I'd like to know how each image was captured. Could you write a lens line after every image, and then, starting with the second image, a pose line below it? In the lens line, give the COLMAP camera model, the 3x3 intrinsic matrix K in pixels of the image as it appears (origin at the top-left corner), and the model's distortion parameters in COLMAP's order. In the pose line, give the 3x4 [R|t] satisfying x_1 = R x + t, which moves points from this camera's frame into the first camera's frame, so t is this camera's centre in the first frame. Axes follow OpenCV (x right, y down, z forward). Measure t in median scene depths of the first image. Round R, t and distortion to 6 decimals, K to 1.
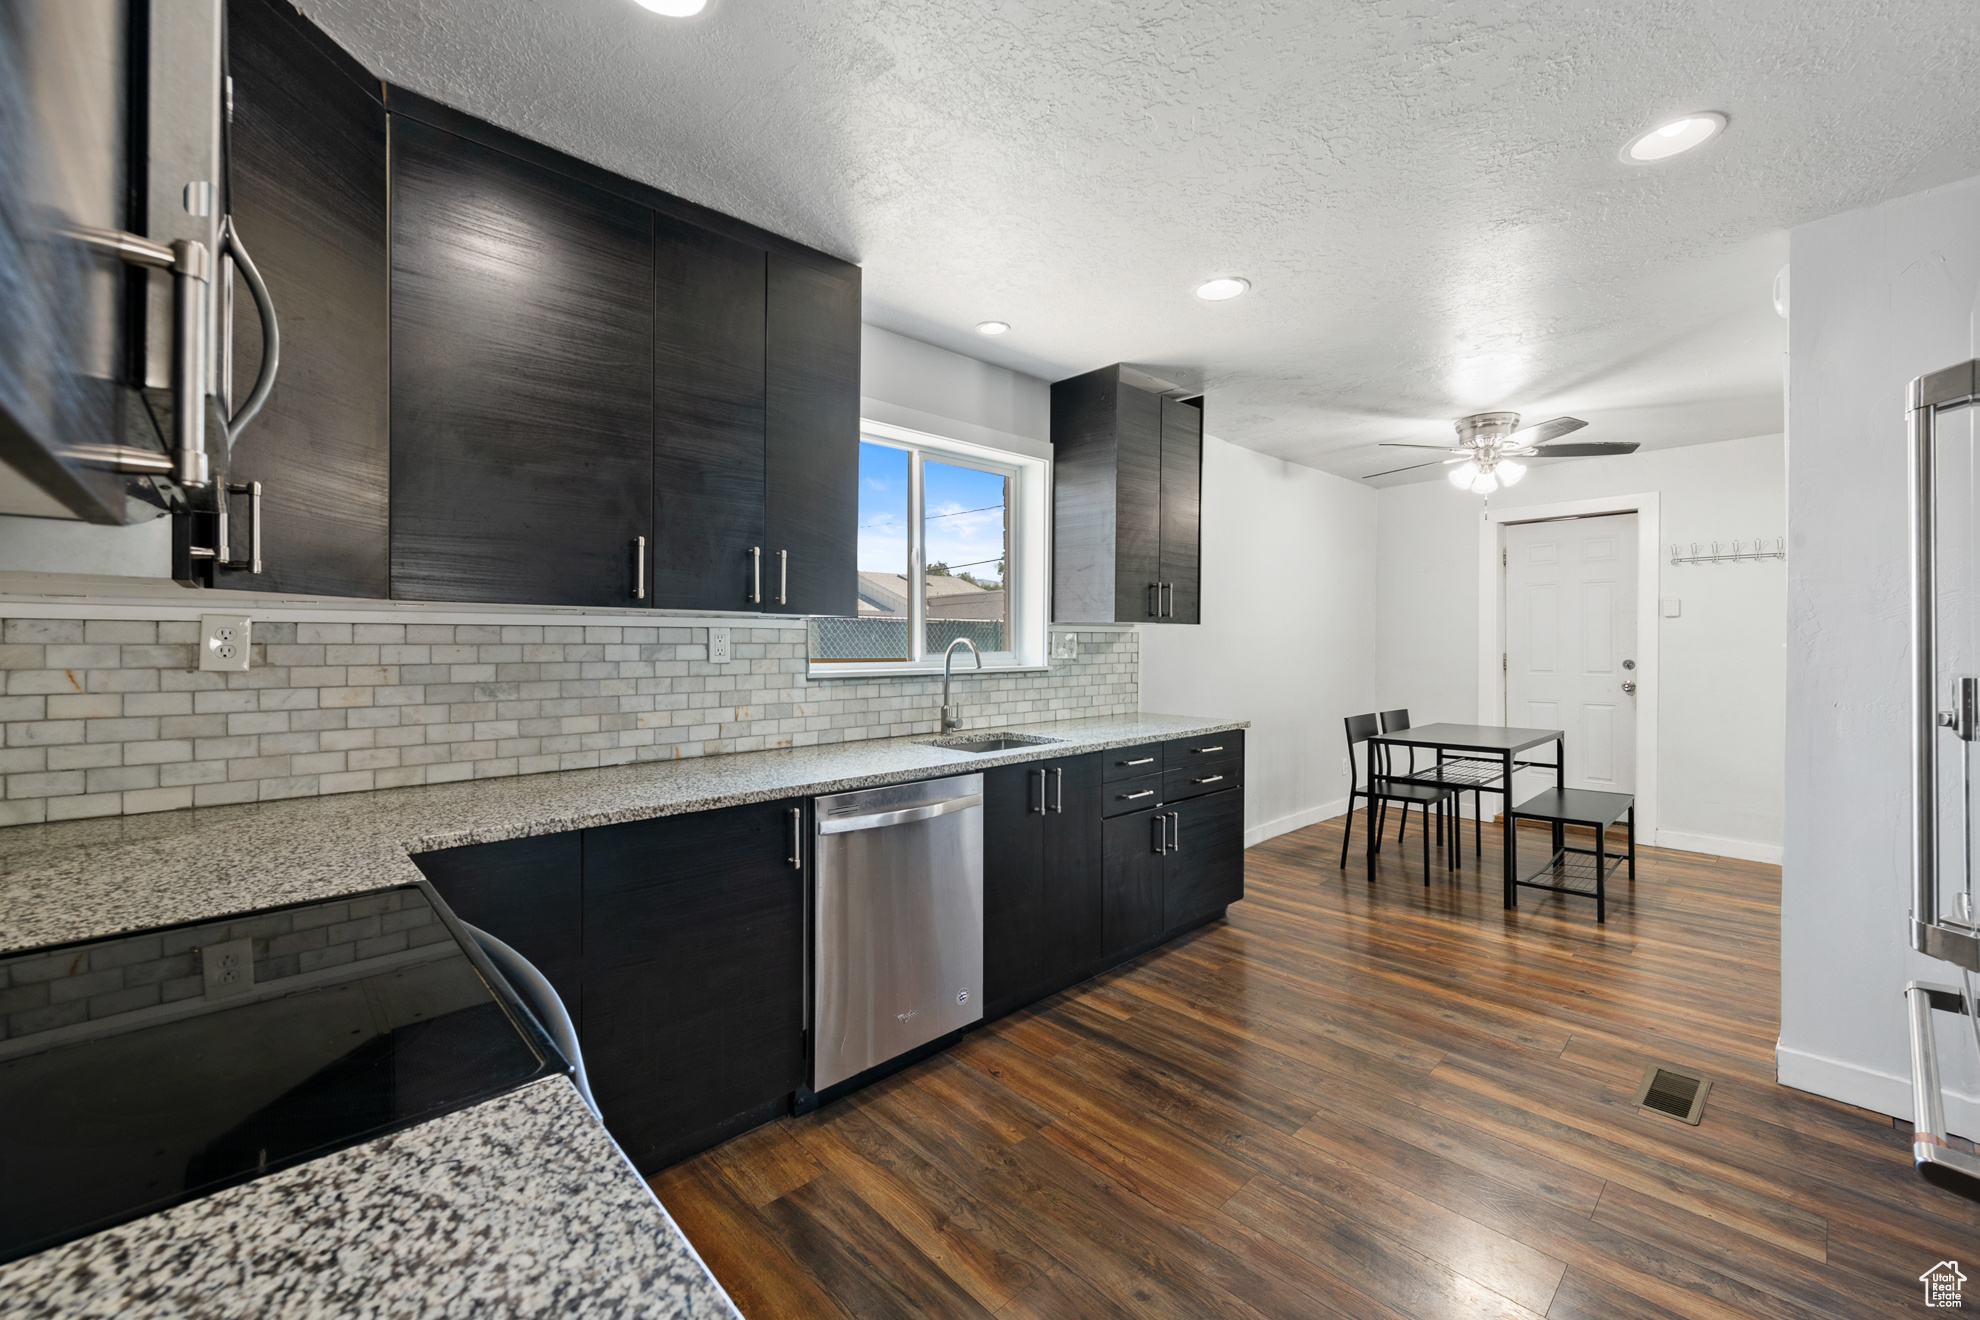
lens RADIAL K [[810.7, 0, 989.6], [0, 810.7, 648.8], [0, 0, 1]] dist [0.008210, -0.000008]
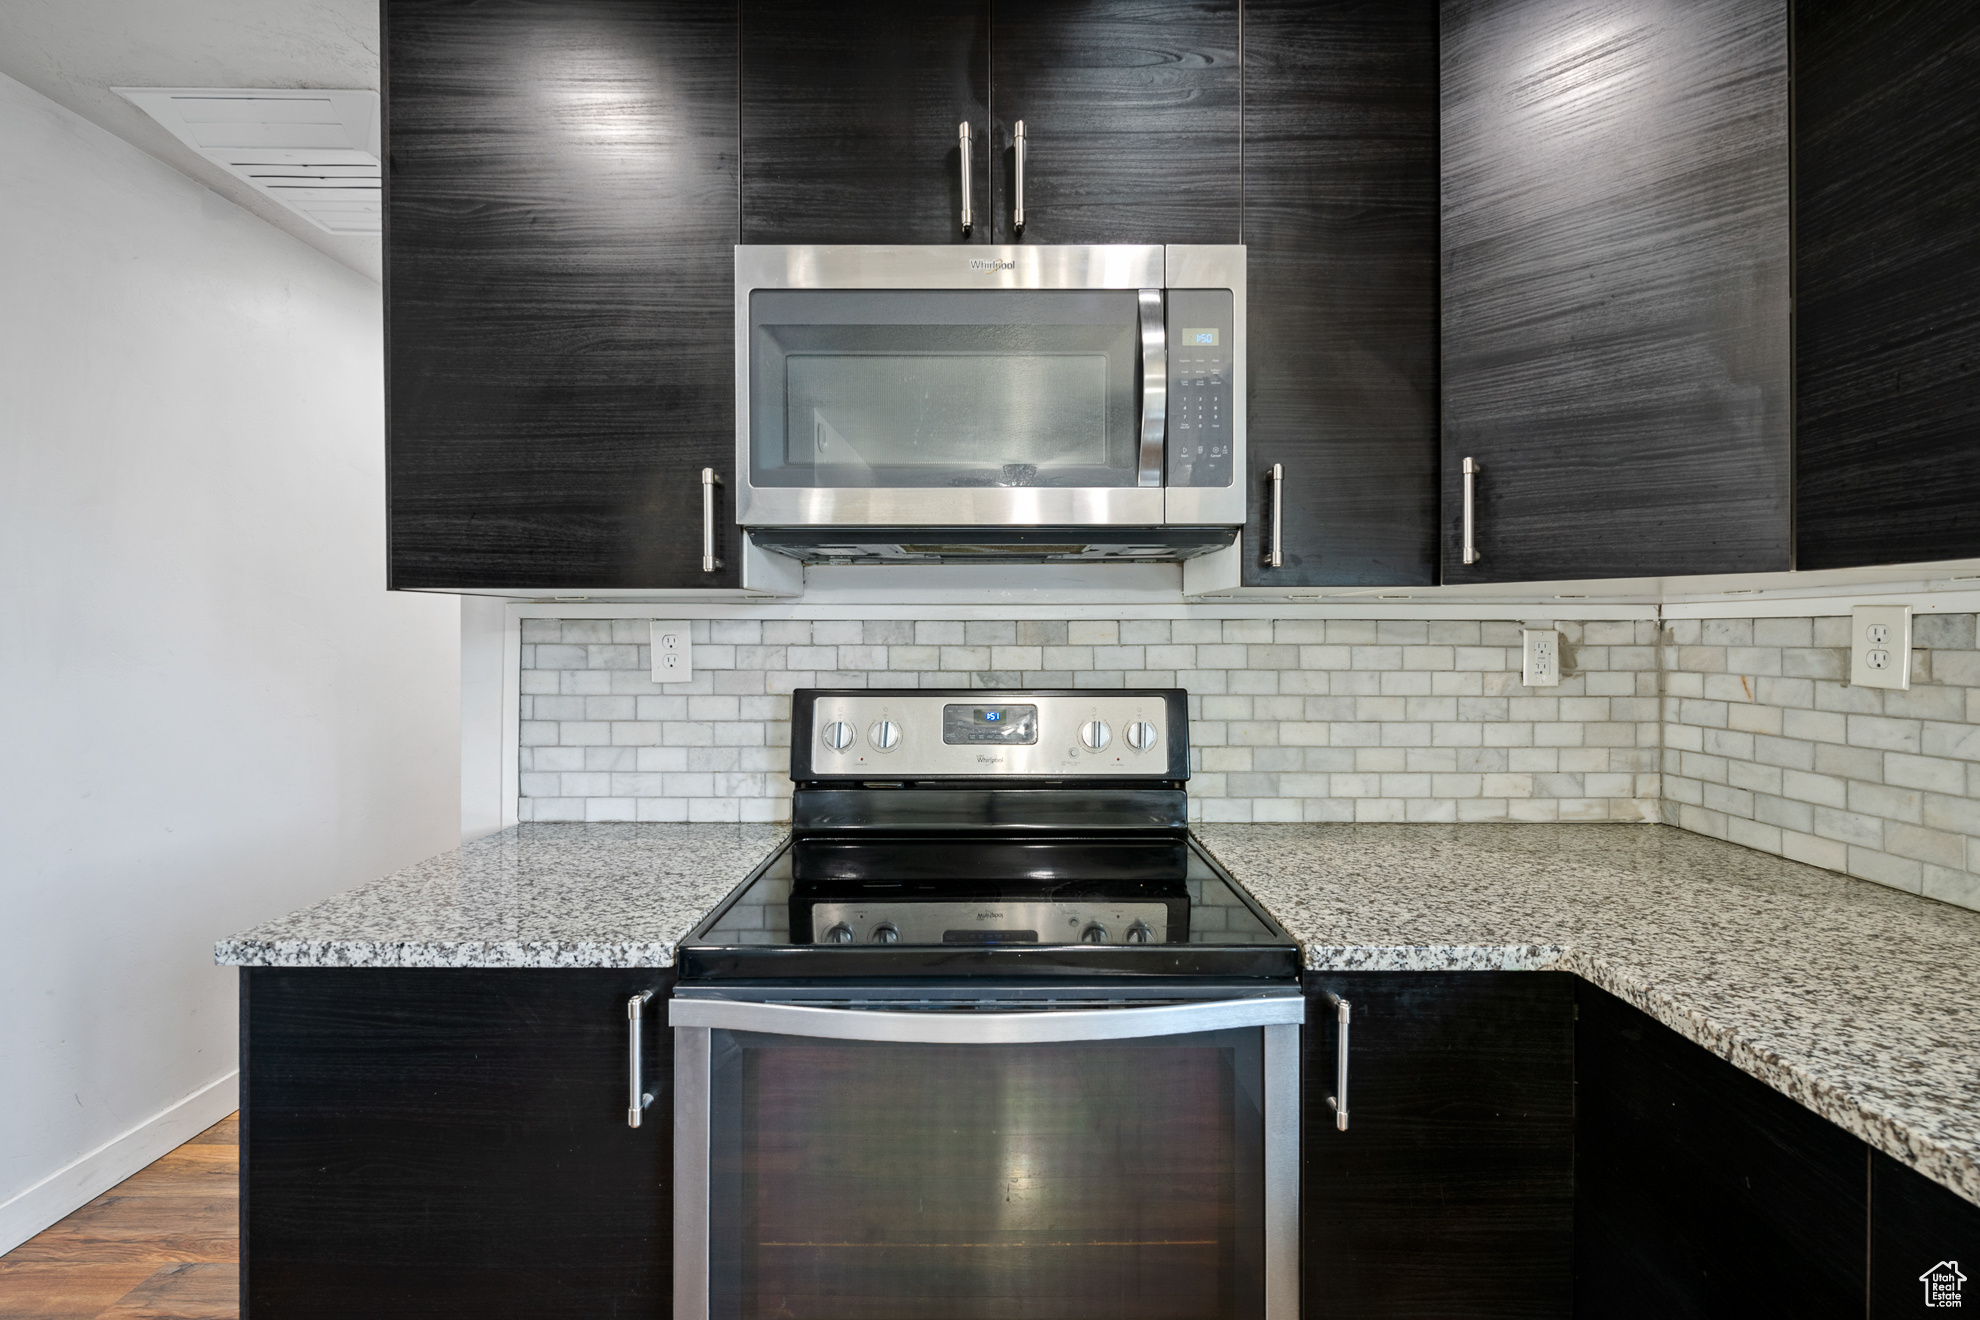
lens RADIAL K [[819.3, 0, 1006.6], [0, 819.3, 633.9], [0, 0, 1]] dist [-0.002389, -0.000425]
pose [[-0.674680, -0.006532, -0.738081, 0.042751], [-0.011735, 0.999929, 0.001878, -0.007972], [0.738017, 0.009928, -0.674709, 0.704660]]
